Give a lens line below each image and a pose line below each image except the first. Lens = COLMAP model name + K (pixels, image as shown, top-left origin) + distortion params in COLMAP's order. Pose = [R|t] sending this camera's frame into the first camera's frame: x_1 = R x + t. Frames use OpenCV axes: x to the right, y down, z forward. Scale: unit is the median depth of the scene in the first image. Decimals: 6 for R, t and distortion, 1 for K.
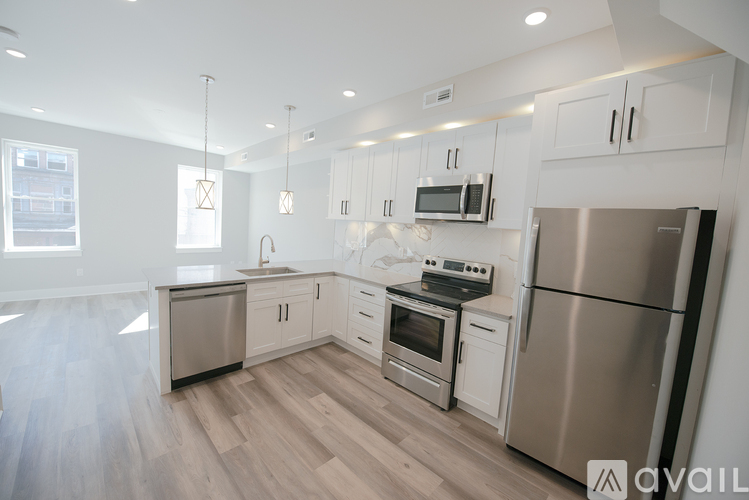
lens RADIAL K [[297.4, 0, 374.5], [0, 297.4, 250.0], [0, 0, 1]] dist [-0.023027, -0.000118]
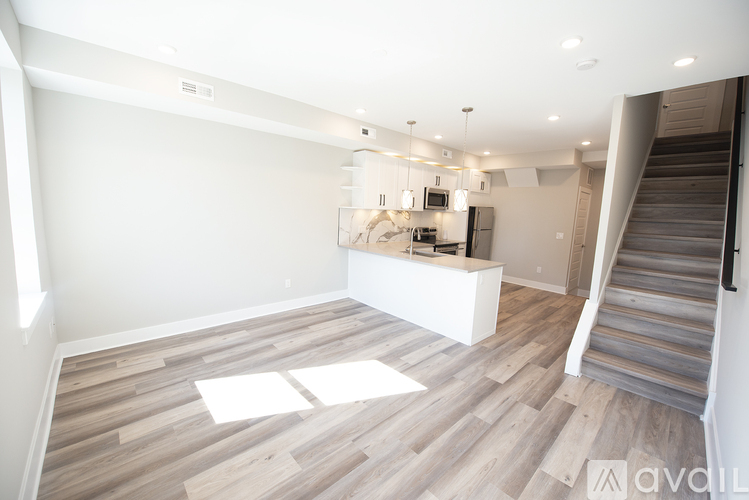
lens RADIAL K [[297.4, 0, 374.5], [0, 297.4, 250.0], [0, 0, 1]] dist [-0.023027, -0.000118]
pose [[0.041885, -0.191447, 0.980609, -1.794050], [0.055245, 0.980412, 0.189049, -0.223031], [-0.997594, 0.046255, 0.051641, 1.241997]]
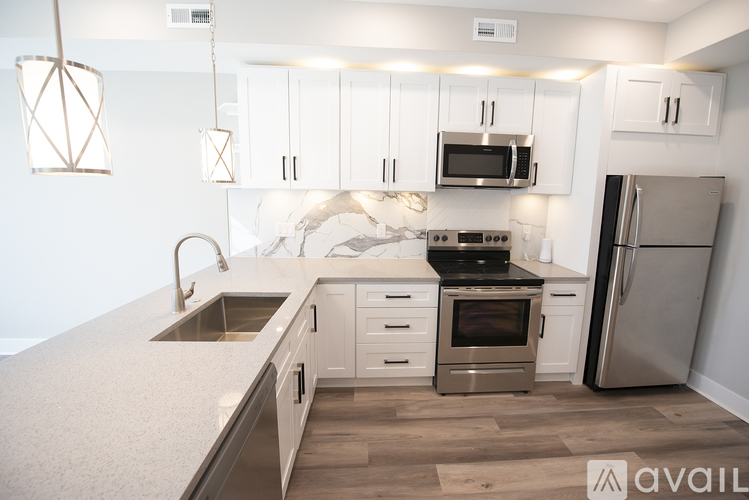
lens RADIAL K [[309.1, 0, 393.3], [0, 309.1, 239.9], [0, 0, 1]] dist [-0.023975, -0.000010]
pose [[0.658925, -0.158183, 0.735388, -0.555068], [0.089097, 0.987169, 0.132508, -0.082125], [-0.746913, -0.021792, 0.664564, 0.553755]]
